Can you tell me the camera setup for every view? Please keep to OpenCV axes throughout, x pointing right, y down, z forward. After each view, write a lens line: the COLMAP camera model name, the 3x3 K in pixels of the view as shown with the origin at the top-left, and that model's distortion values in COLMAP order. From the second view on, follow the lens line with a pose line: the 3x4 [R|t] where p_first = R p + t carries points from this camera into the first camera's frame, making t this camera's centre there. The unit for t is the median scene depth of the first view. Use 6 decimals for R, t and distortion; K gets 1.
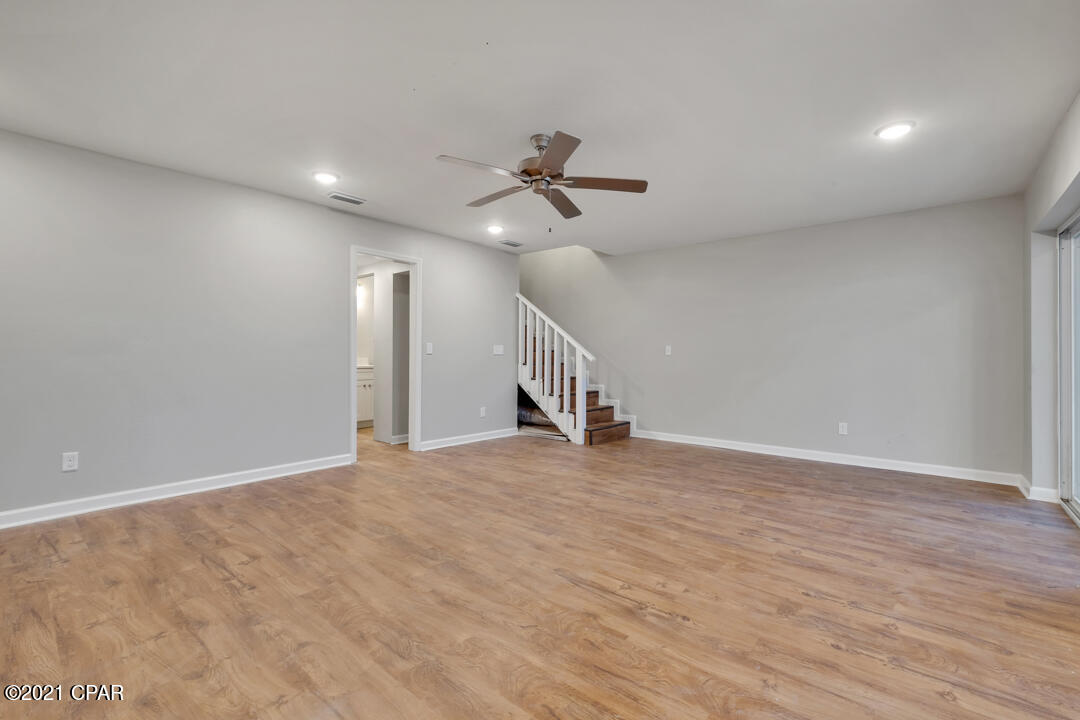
lens RADIAL K [[468.8, 0, 543.1], [0, 468.8, 352.7], [0, 0, 1]] dist [-0.005448, 0.000256]
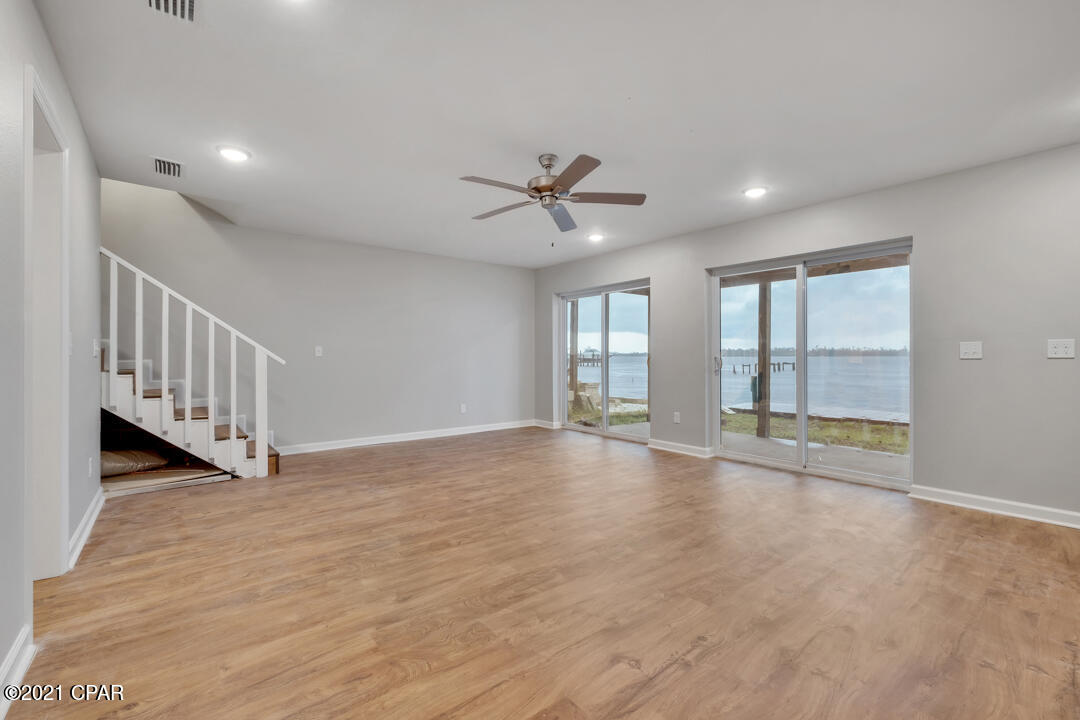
lens RADIAL K [[468.8, 0, 543.1], [0, 468.8, 352.7], [0, 0, 1]] dist [-0.005448, 0.000256]
pose [[0.182248, 0.002675, 0.983249, -0.964226], [-0.002958, 0.999993, -0.002172, -0.001097], [-0.983248, -0.002513, 0.182255, 0.728165]]
